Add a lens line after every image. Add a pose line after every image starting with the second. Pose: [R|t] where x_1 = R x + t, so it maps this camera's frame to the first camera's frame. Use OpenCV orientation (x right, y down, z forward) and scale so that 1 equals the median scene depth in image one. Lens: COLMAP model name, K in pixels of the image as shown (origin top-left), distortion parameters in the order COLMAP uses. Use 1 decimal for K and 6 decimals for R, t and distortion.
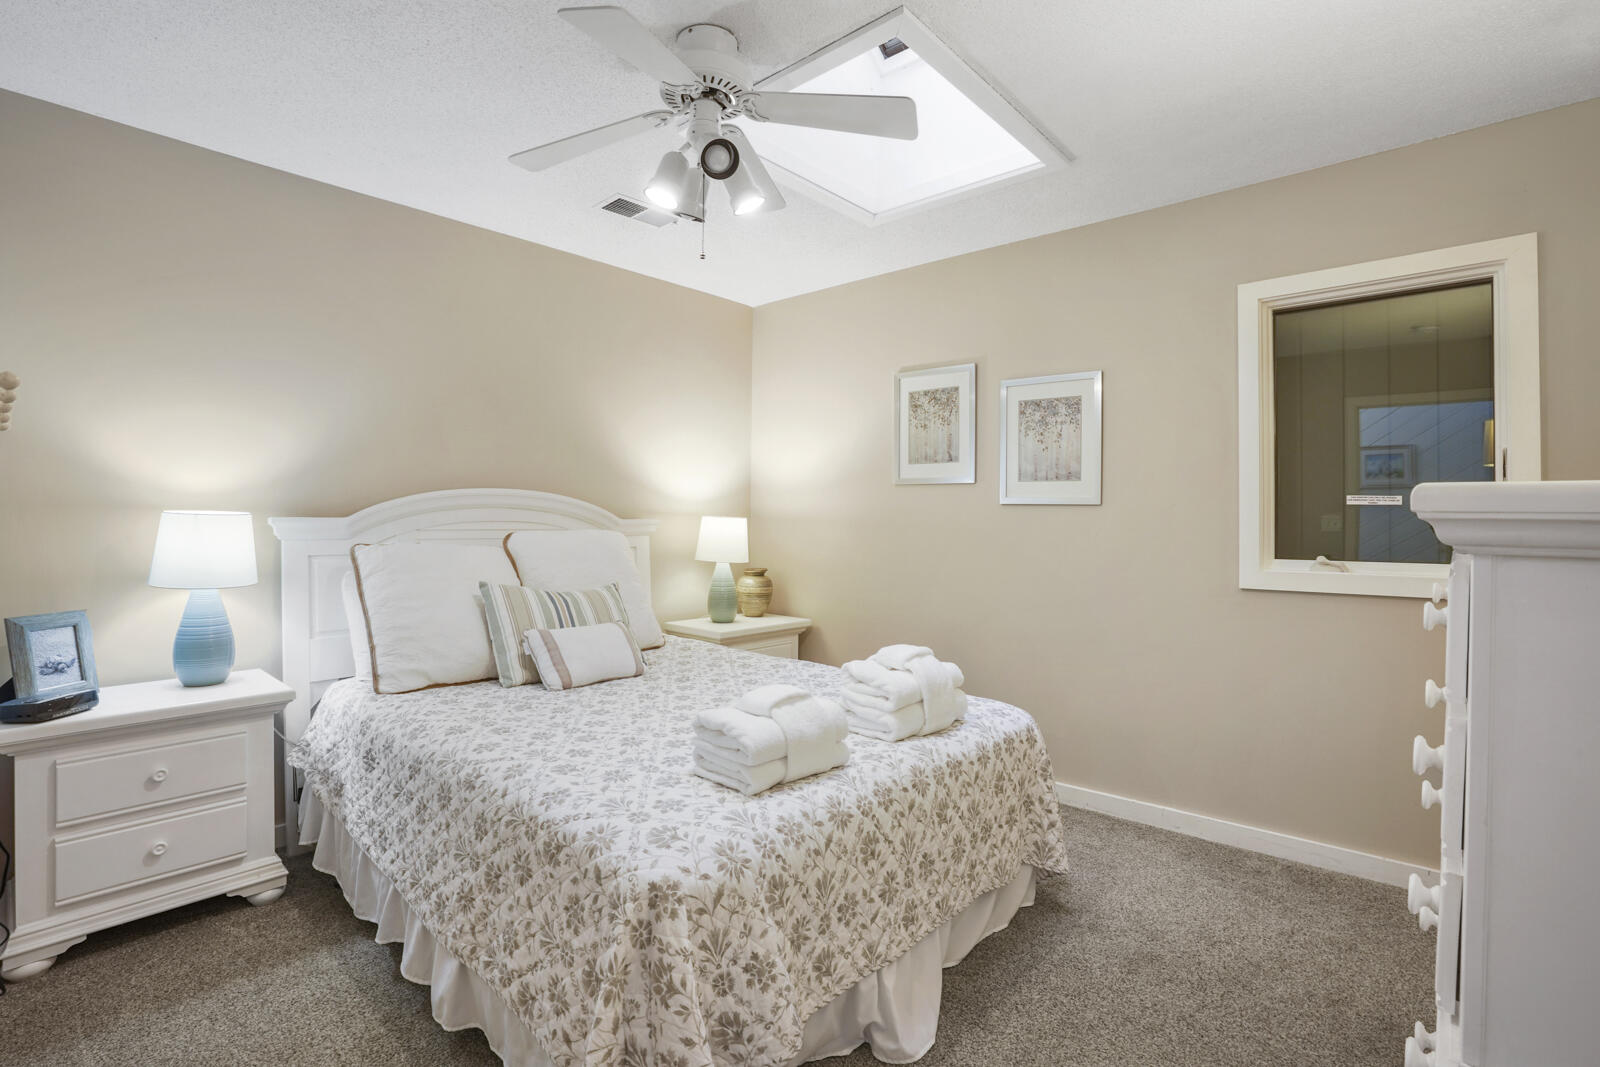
lens RADIAL K [[746.0, 0, 800.0], [0, 746.0, 533.5], [0, 0, 1]] dist [0.020607, 0.000593]
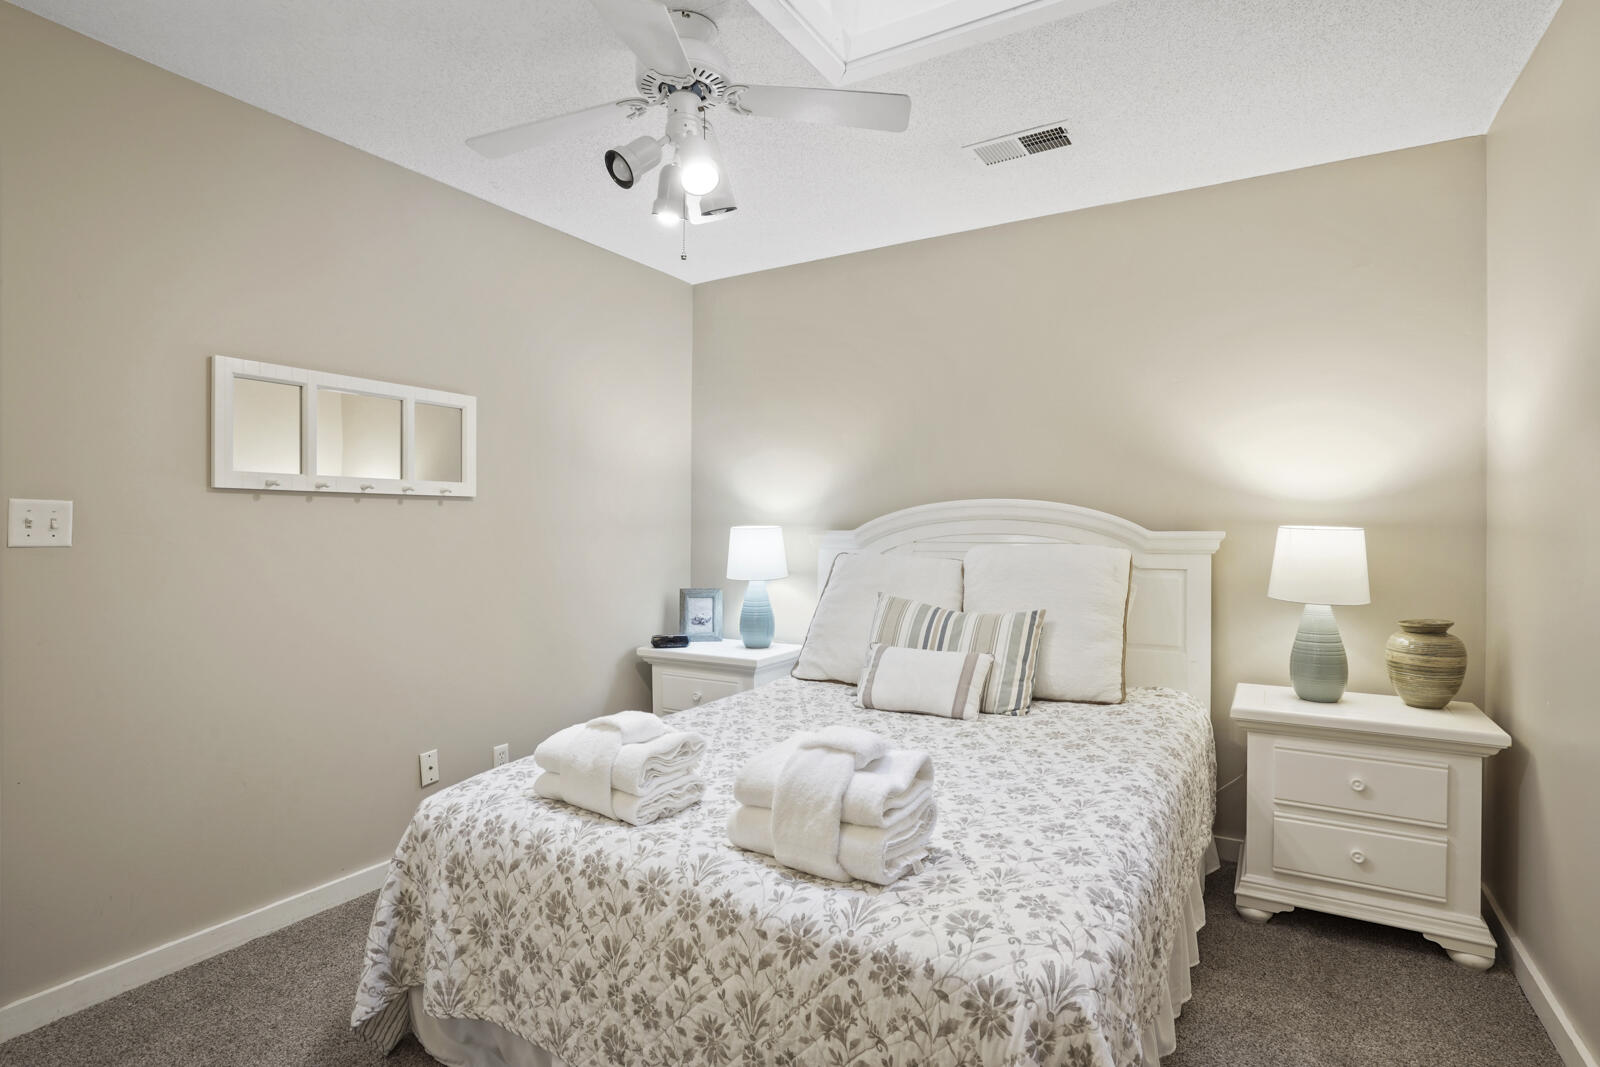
lens RADIAL K [[795.4, 0, 800.0], [0, 795.4, 533.5], [0, 0, 1]] dist [-0.022641, -0.000067]
pose [[0.177204, -0.009237, -0.984131, 0.836953], [-0.011604, 0.999867, -0.011475, -0.004371], [0.984106, 0.013453, 0.177073, 0.892964]]
